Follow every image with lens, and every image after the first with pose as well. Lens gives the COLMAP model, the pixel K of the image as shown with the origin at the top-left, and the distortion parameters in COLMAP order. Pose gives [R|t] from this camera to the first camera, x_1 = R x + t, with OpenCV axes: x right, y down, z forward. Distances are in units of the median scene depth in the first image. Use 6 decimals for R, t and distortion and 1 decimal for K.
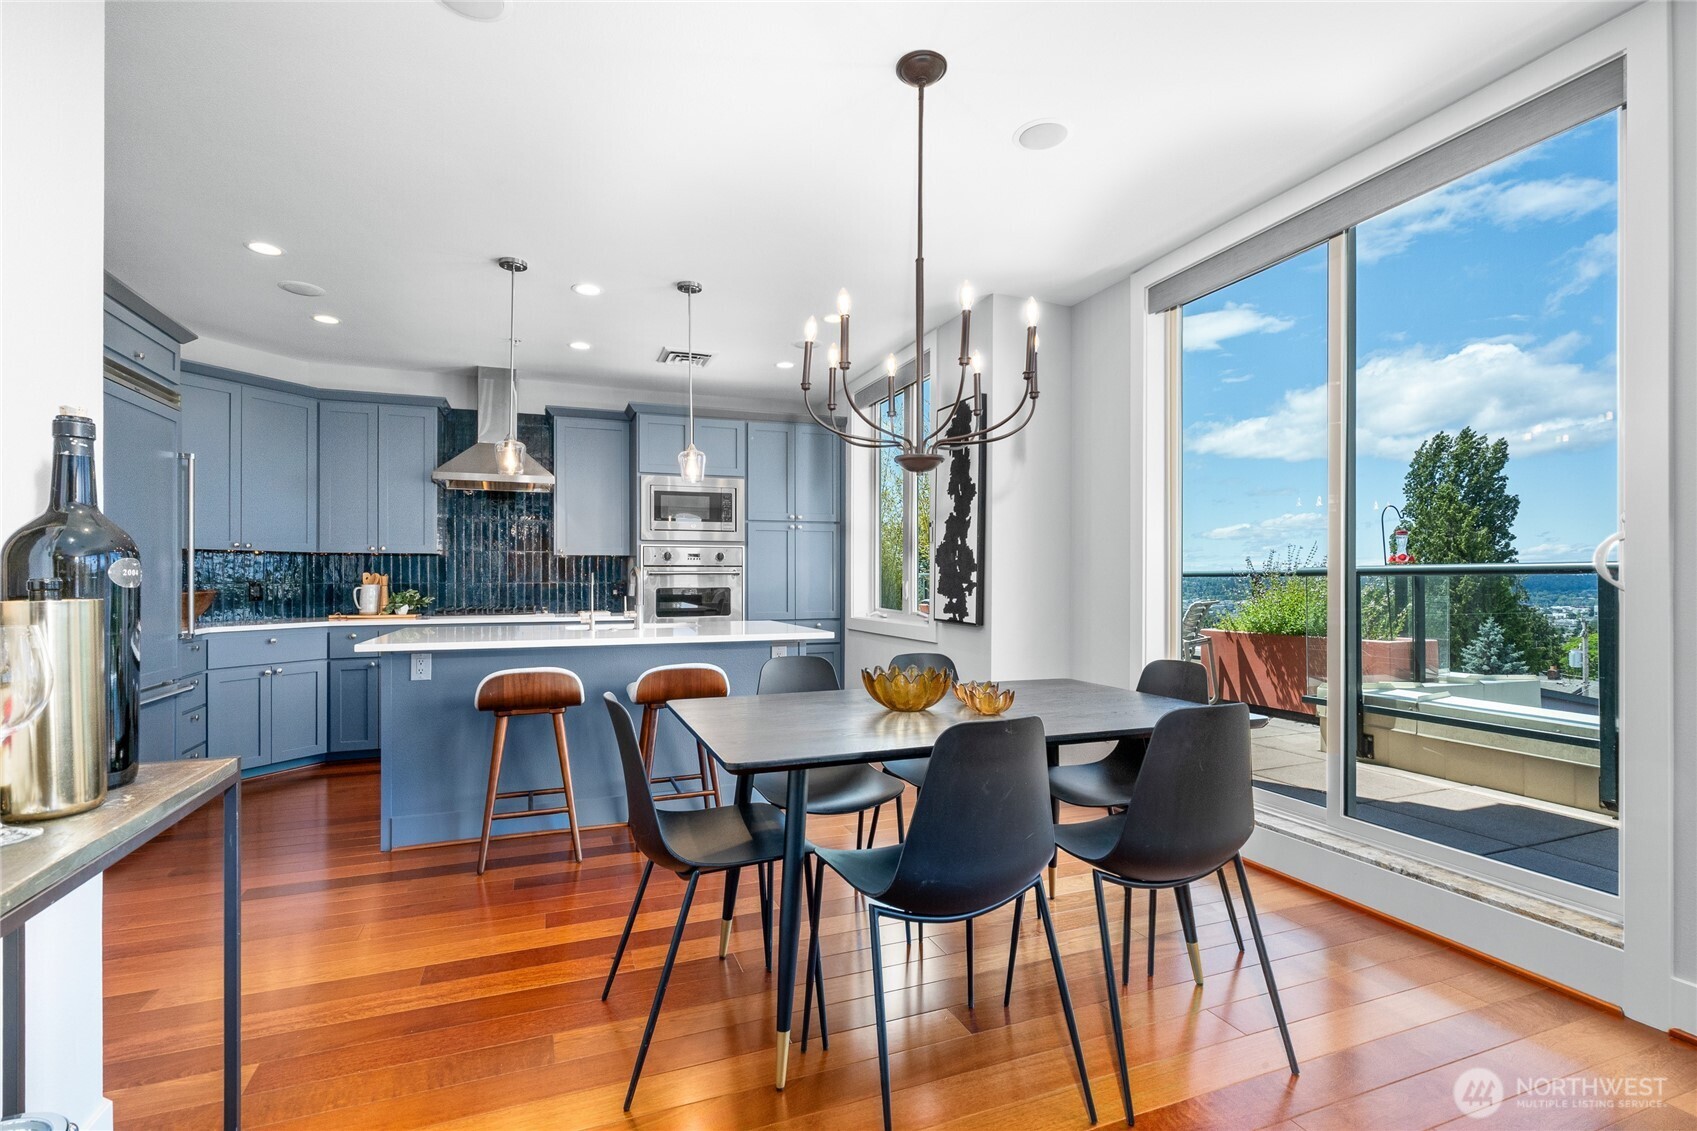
lens RADIAL K [[783.2, 0, 829.3], [0, 783.2, 582.7], [0, 0, 1]] dist [0.002305, 0.001142]
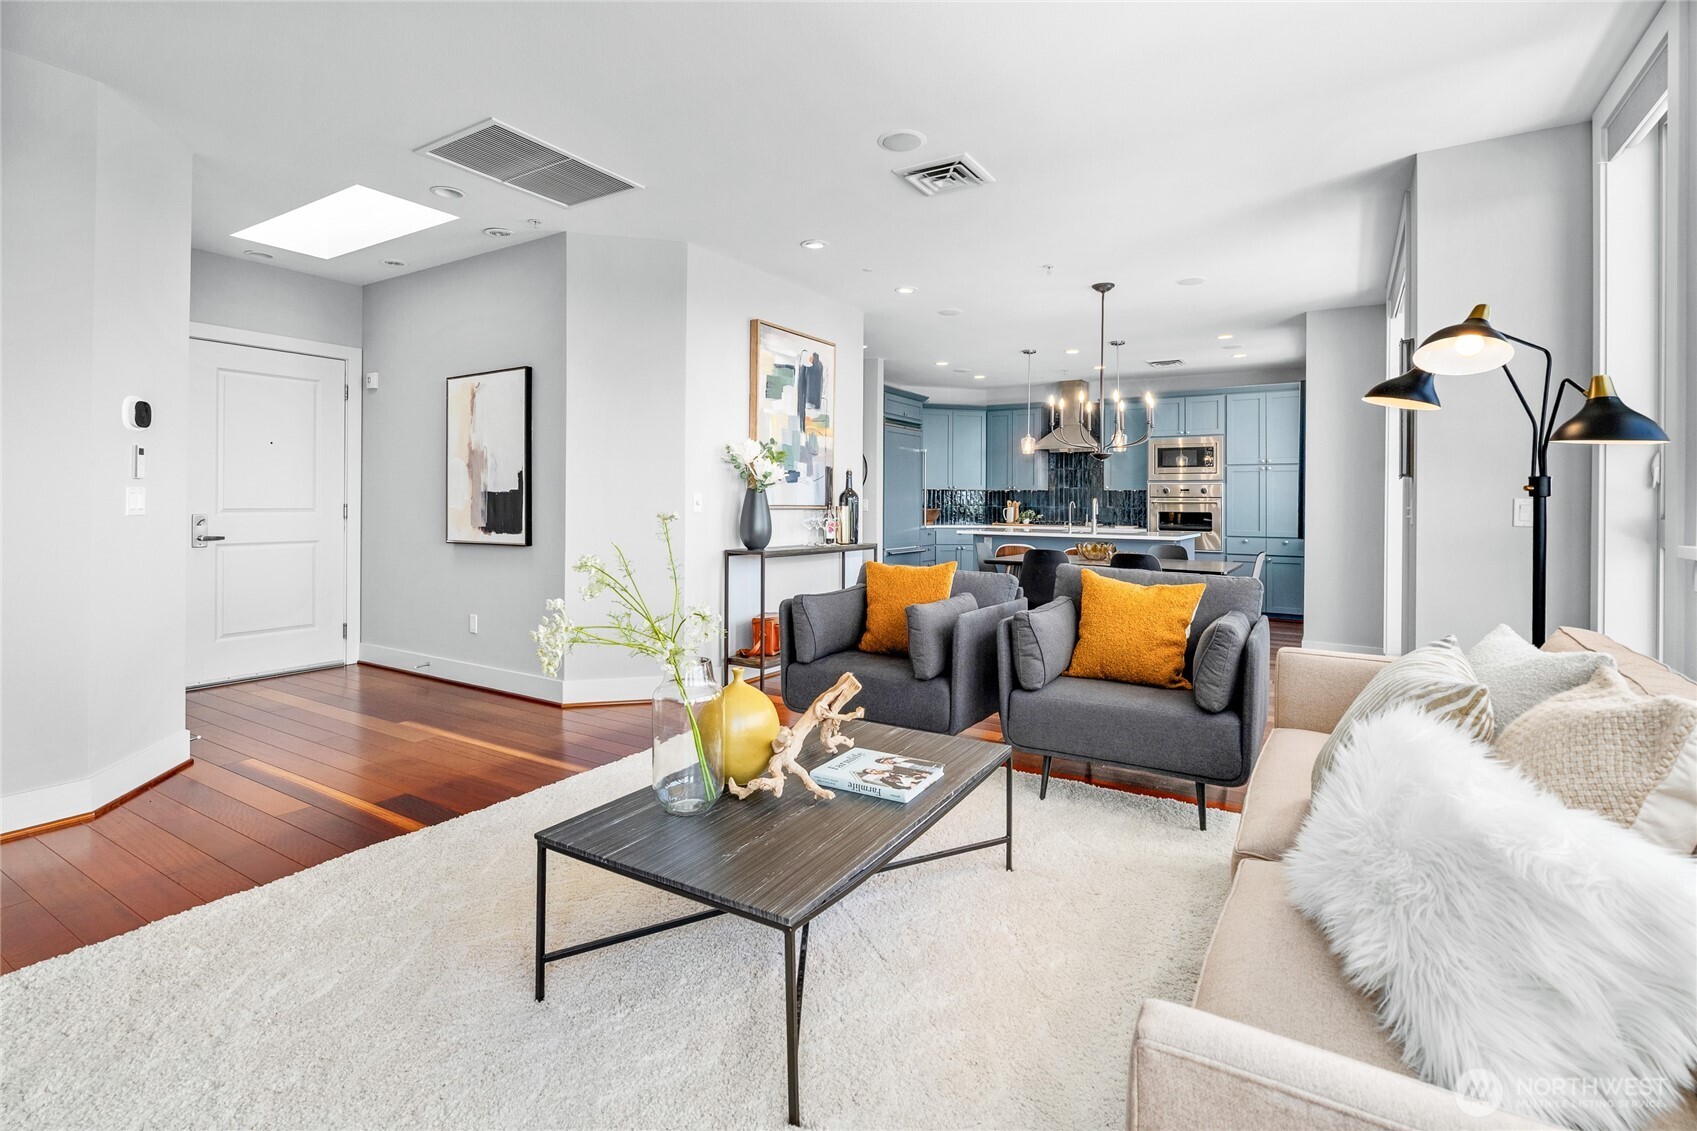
lens RADIAL K [[783.2, 0, 859.6], [0, 783.2, 506.6], [0, 0, 1]] dist [0.002305, 0.001142]
pose [[0.619526, 0.010142, -0.784910, 0.731142], [-0.013735, 0.999904, 0.002078, 0.002599], [0.784856, 0.009493, 0.619606, -0.484140]]
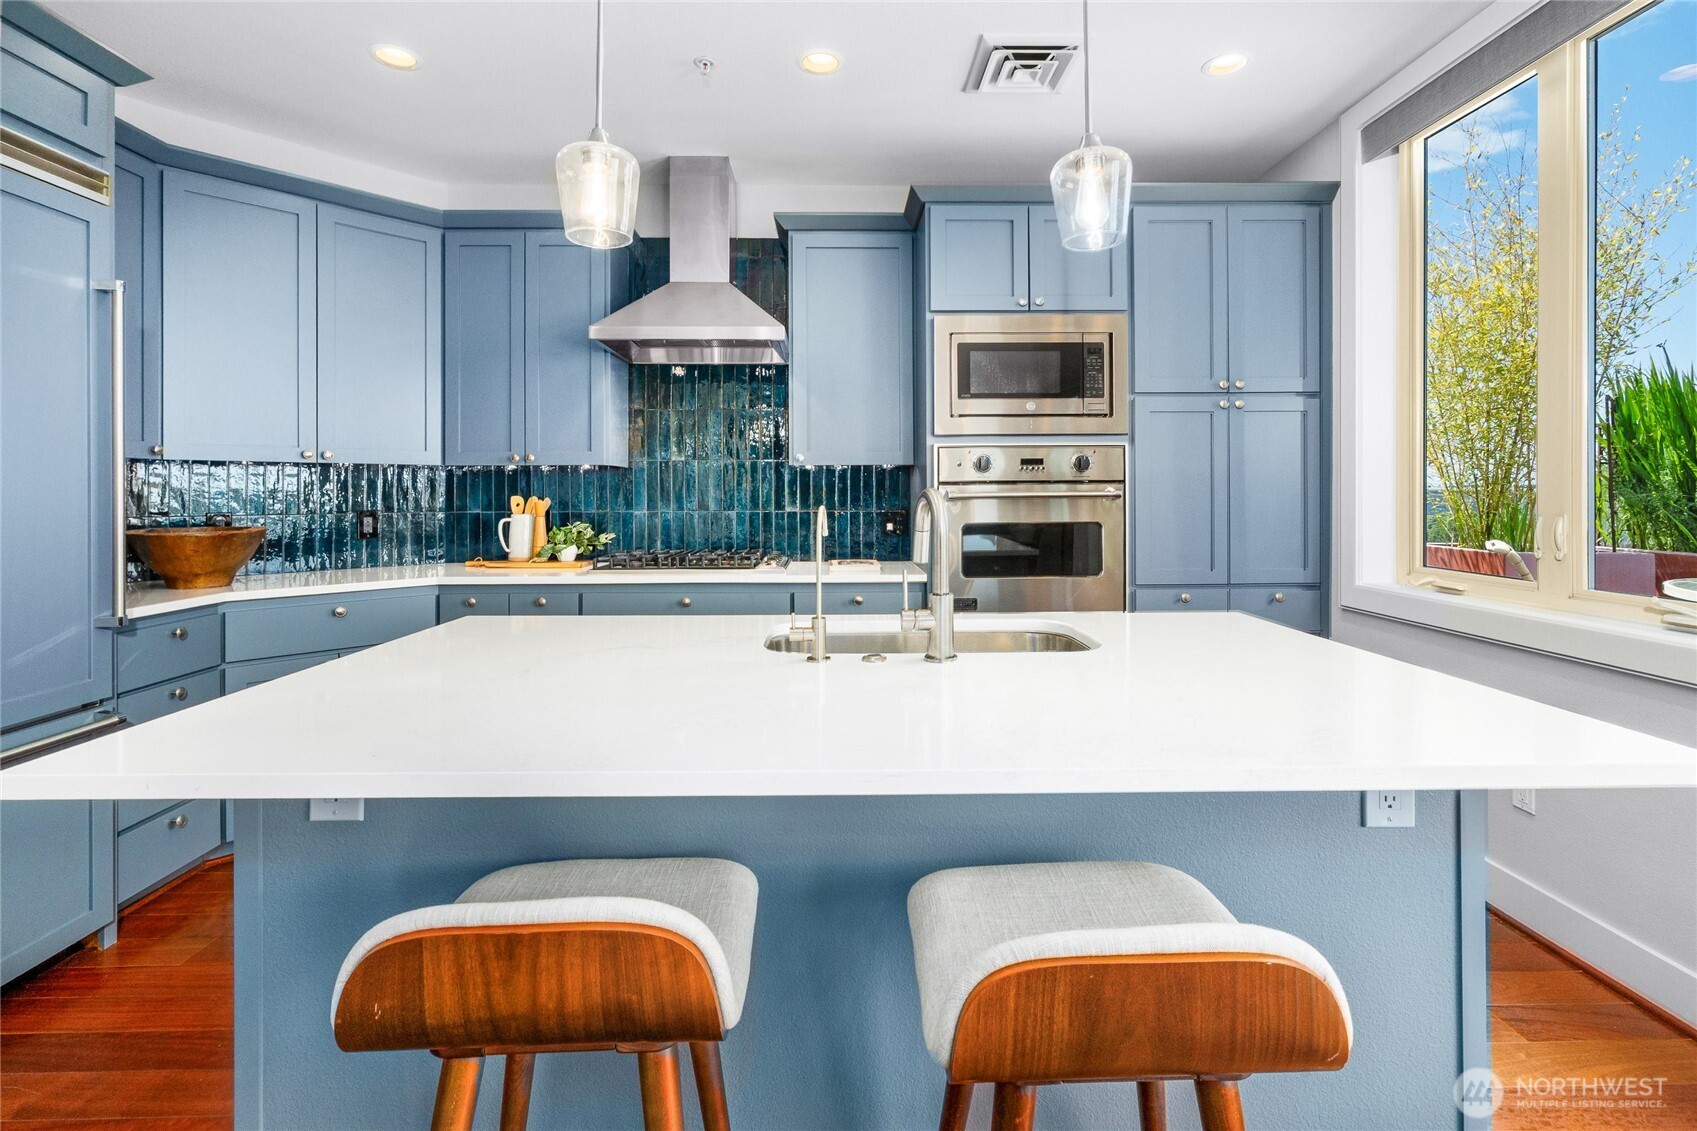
lens RADIAL K [[783.2, 0, 841.4], [0, 783.2, 496.1], [0, 0, 1]] dist [0.002305, 0.001142]
pose [[0.943528, -0.001190, -0.331292, -0.139896], [0.000942, 0.999999, -0.000909, -0.013685], [0.331292, 0.000546, 0.943528, 0.542032]]
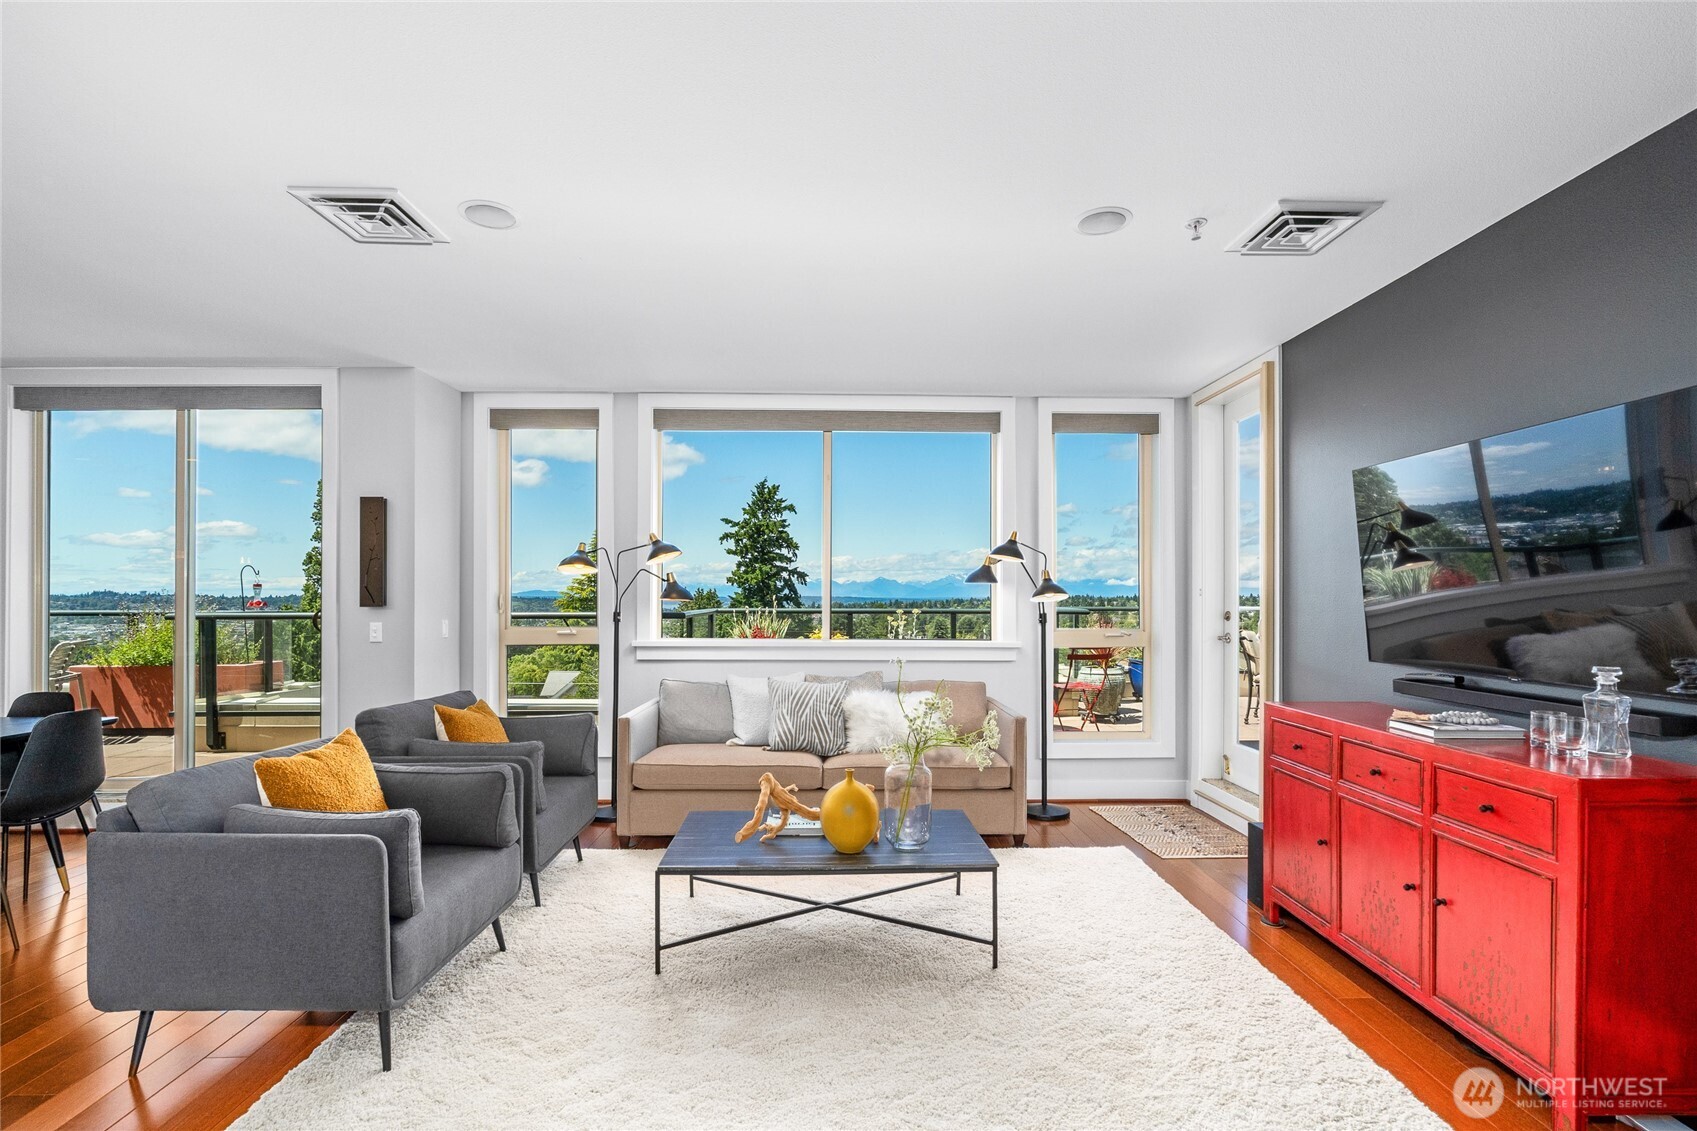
lens RADIAL K [[783.2, 0, 844.2], [0, 783.2, 593.9], [0, 0, 1]] dist [0.002305, 0.001142]
pose [[0.343273, 0.004944, 0.939223, -0.226358], [0.005048, 0.999962, -0.007109, -0.035180], [-0.939222, 0.007181, 0.343235, -0.478771]]
